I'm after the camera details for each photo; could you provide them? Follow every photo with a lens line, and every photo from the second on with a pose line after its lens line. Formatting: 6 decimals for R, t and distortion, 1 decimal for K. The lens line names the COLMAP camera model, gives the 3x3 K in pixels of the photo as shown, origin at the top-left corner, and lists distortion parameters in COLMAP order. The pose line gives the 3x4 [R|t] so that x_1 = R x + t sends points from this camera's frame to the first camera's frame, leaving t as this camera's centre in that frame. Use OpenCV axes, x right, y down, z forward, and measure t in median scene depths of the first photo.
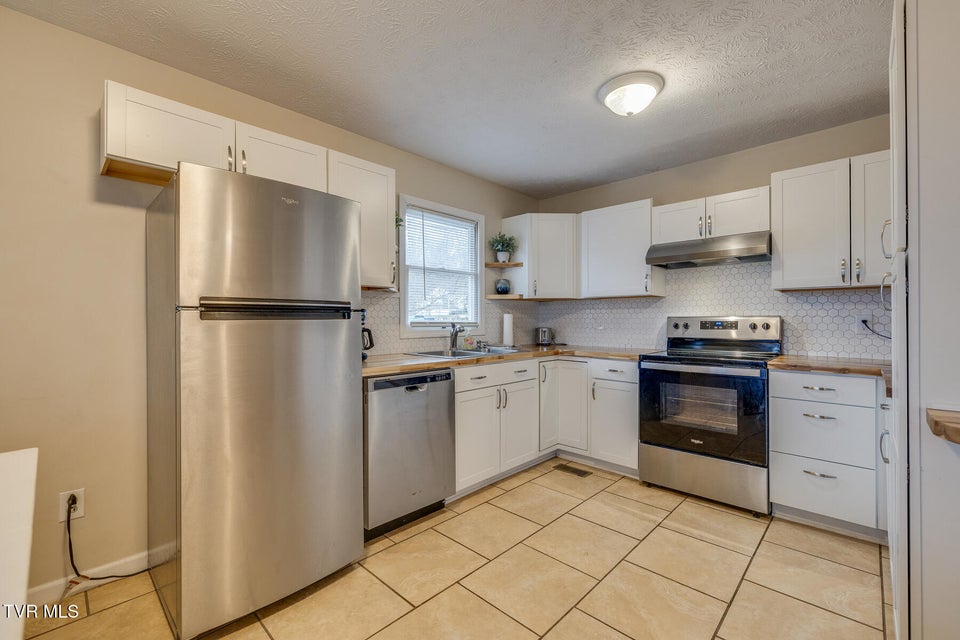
lens RADIAL K [[406.4, 0, 480.2], [0, 406.4, 319.6], [0, 0, 1]] dist [0.001197, 0.000315]
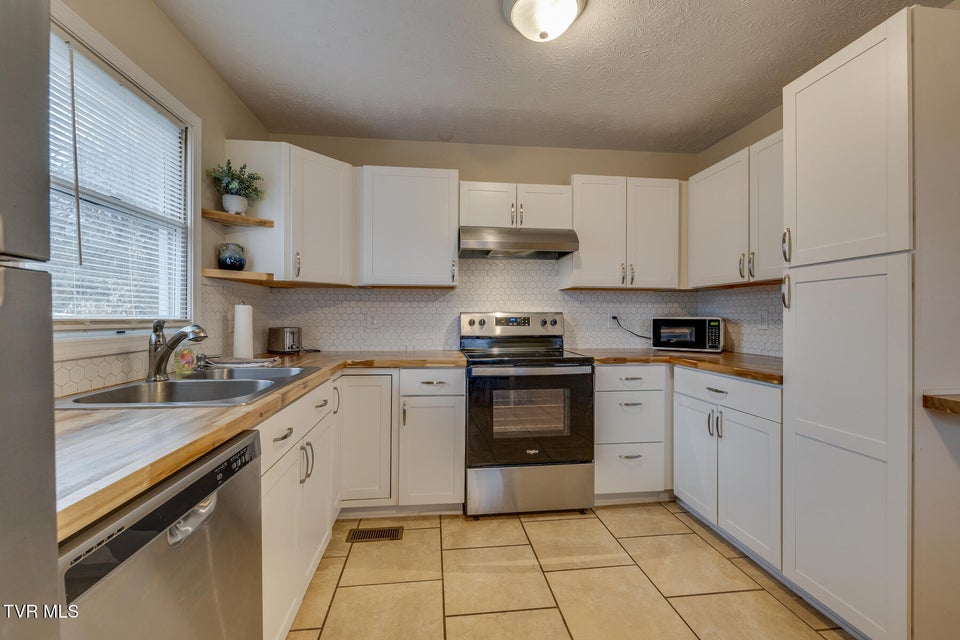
lens RADIAL K [[406.4, 0, 480.9], [0, 406.4, 317.5], [0, 0, 1]] dist [0.001197, 0.000315]
pose [[0.637367, -0.001312, 0.770559, -0.193978], [-0.003119, 0.999986, 0.004283, 0.000517], [-0.770554, -0.005133, 0.637354, 0.436489]]
